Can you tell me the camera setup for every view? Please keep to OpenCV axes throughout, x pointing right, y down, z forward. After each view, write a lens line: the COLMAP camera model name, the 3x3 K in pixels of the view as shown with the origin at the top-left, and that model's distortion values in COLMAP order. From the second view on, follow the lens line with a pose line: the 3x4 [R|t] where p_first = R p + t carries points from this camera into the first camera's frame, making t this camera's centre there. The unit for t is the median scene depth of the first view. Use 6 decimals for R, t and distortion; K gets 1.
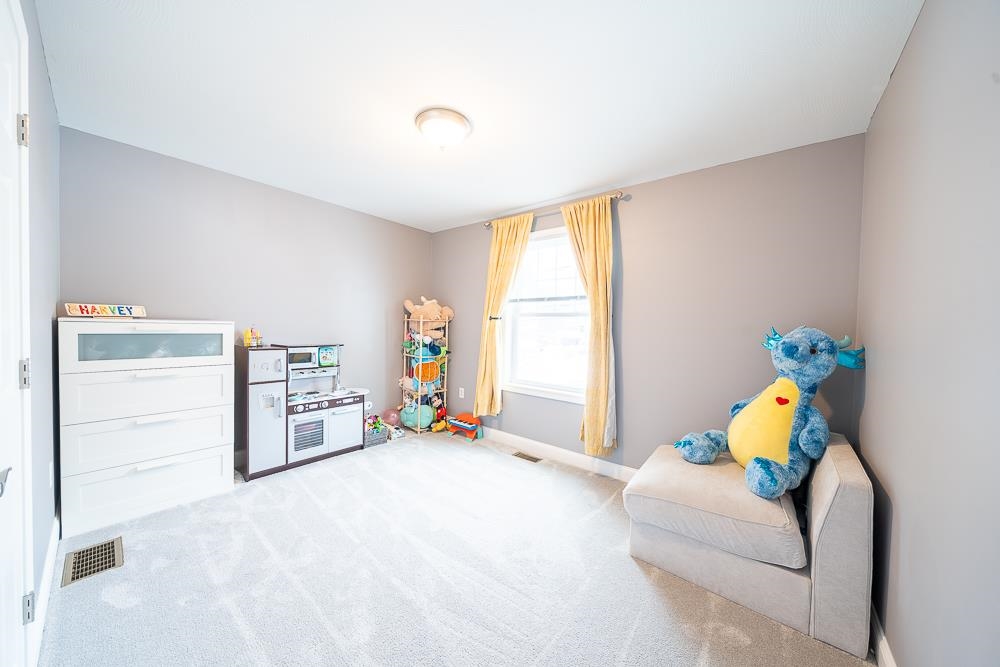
lens RADIAL K [[337.9, 0, 499.9], [0, 337.9, 329.8], [0, 0, 1]] dist [-0.008001, 0.000294]
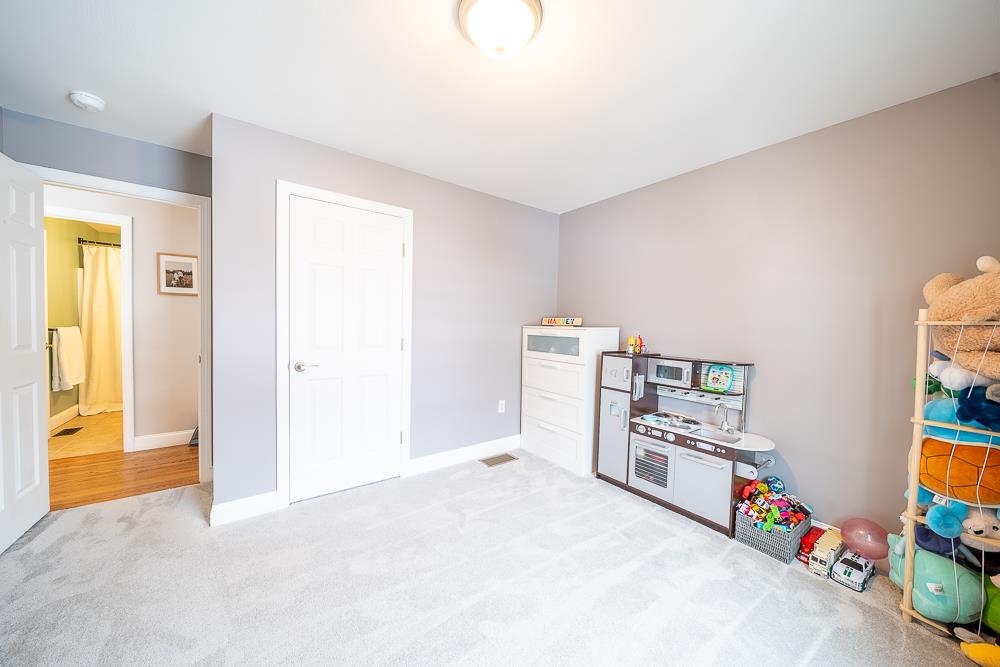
lens RADIAL K [[337.9, 0, 496.7], [0, 337.9, 335.5], [0, 0, 1]] dist [-0.008001, 0.000294]
pose [[-0.252419, 0.003292, -0.967612, 0.321135], [-0.037499, 0.999210, 0.013182, -0.001963], [0.966891, 0.039612, -0.252096, 0.831465]]
